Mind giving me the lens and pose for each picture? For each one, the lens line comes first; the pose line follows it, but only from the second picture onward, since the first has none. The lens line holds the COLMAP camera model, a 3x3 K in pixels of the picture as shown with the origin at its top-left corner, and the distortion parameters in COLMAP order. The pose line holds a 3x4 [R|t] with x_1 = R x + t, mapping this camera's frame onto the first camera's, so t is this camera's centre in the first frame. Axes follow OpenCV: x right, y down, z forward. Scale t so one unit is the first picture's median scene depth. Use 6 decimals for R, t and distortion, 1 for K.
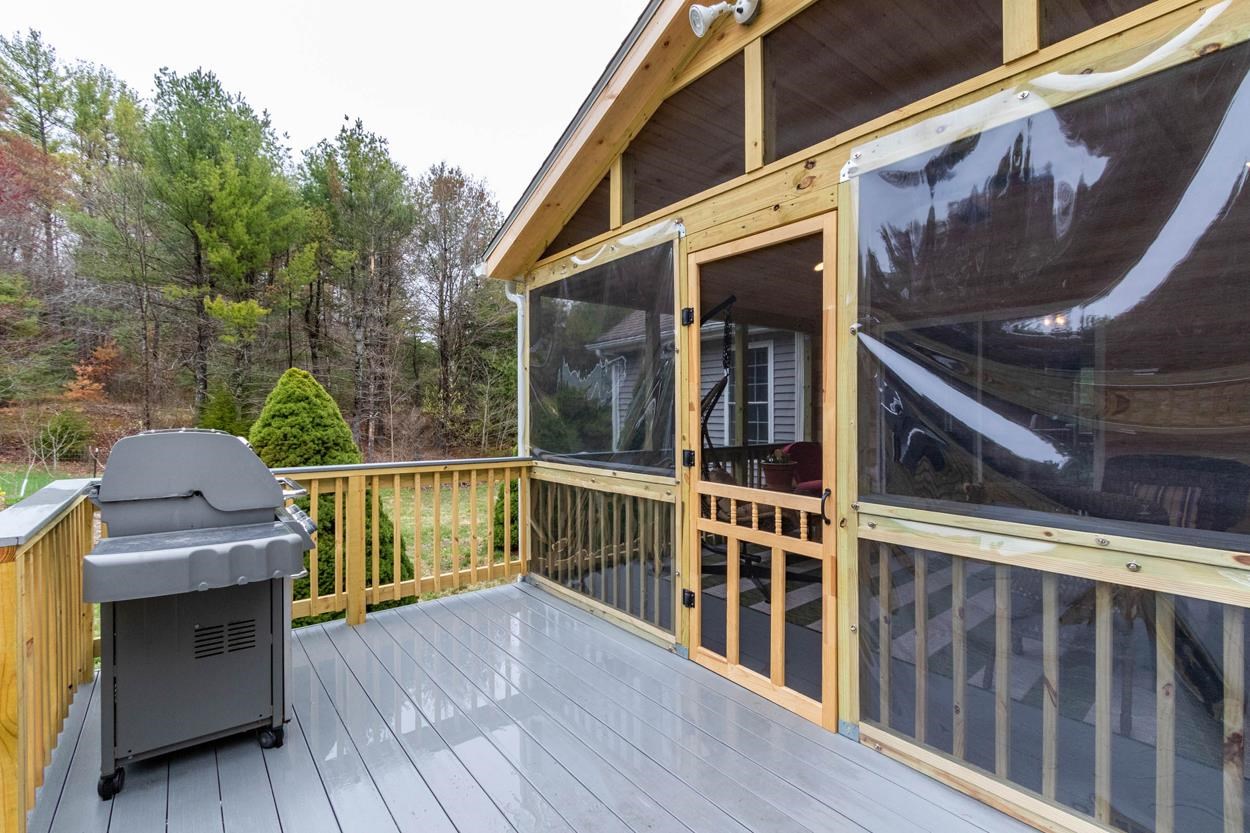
lens RADIAL K [[569.2, 0, 612.5], [0, 569.2, 418.9], [0, 0, 1]] dist [-0.002005, -0.000642]
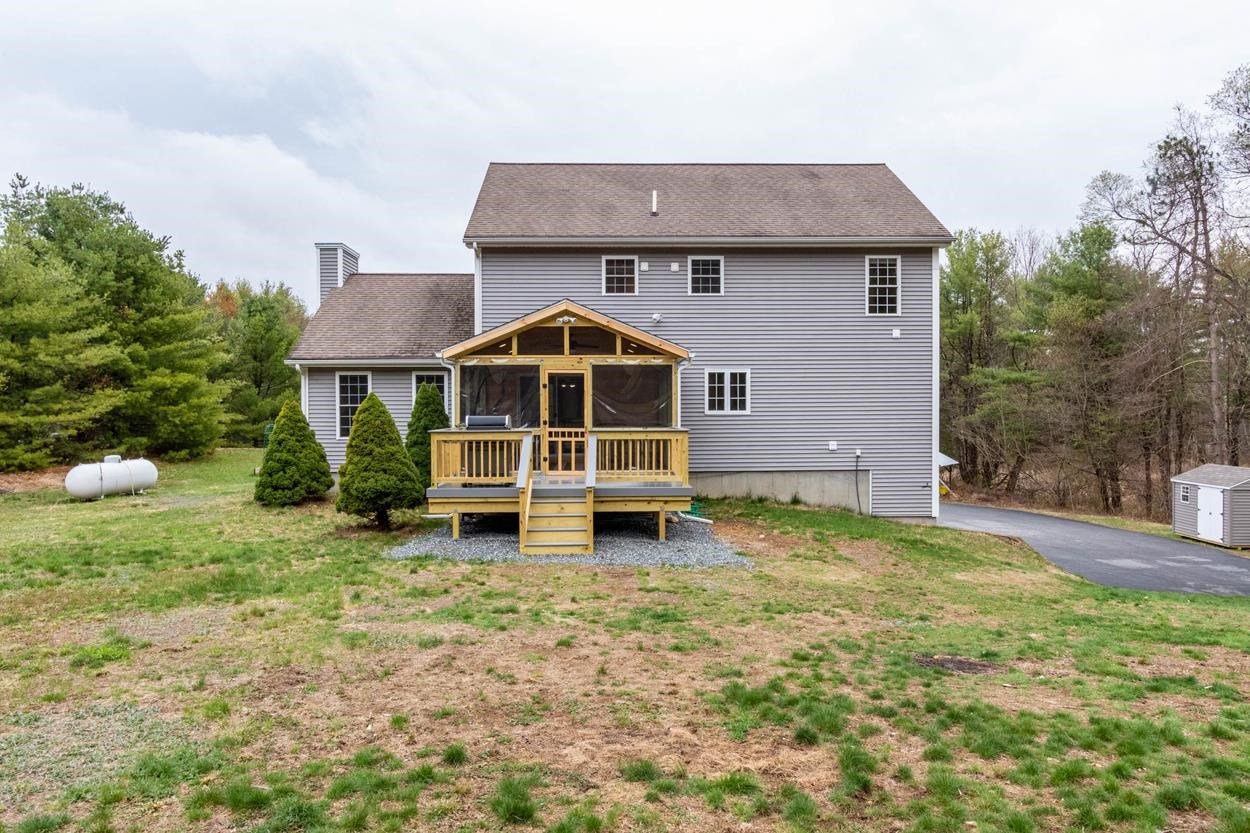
lens RADIAL K [[823.4, 0, 625.0], [0, 823.4, 416.5], [0, 0, 1]] dist [-0.001001, 0.001189]
pose [[0.581398, -0.006496, 0.813593, -4.154017], [0.010474, 0.999945, 0.000499, 0.030873], [-0.813552, 0.008231, 0.581434, -2.725745]]
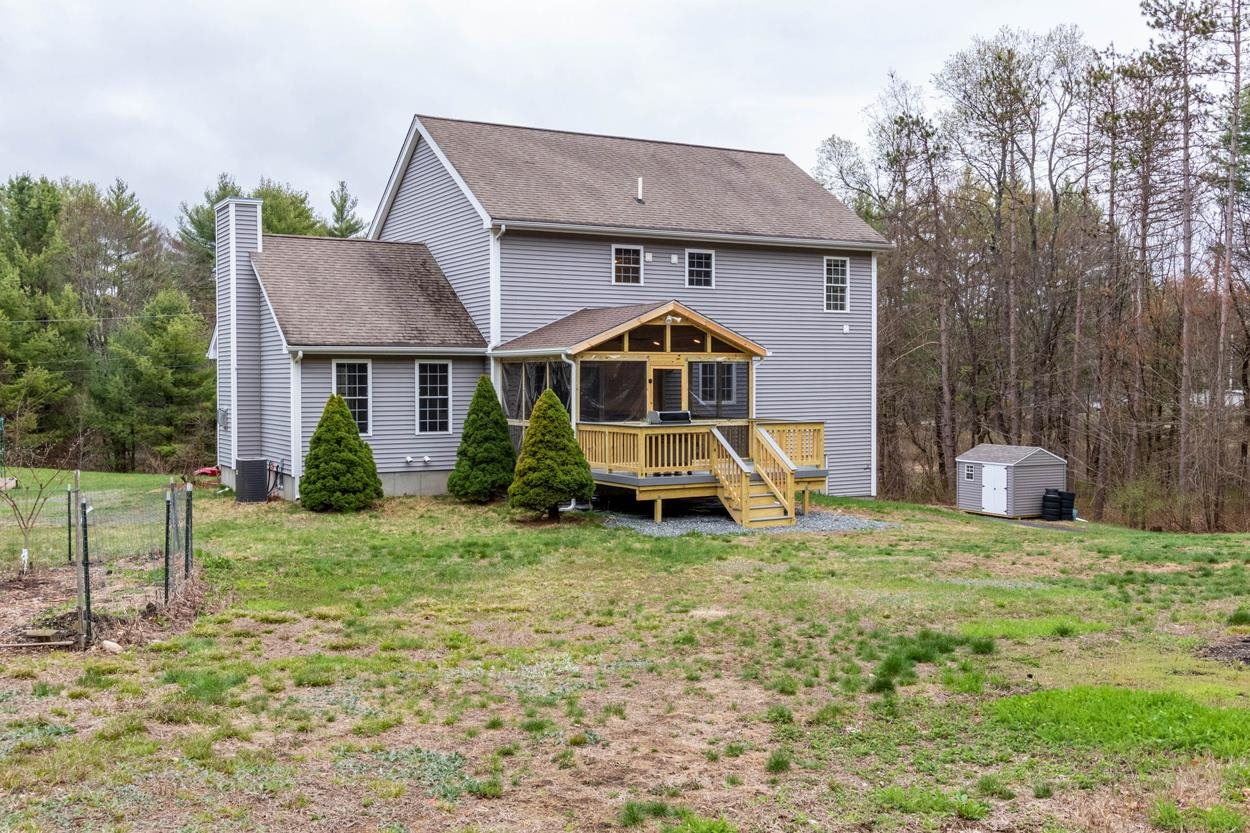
lens RADIAL K [[1236.7, 0, 625.0], [0, 1236.7, 416.5], [0, 0, 1]] dist [0.002573, -0.000234]
pose [[0.125040, -0.026756, 0.991791, -8.782509], [0.013273, 0.999592, 0.025293, -0.154580], [-0.992063, 0.010002, 0.125344, 0.075654]]
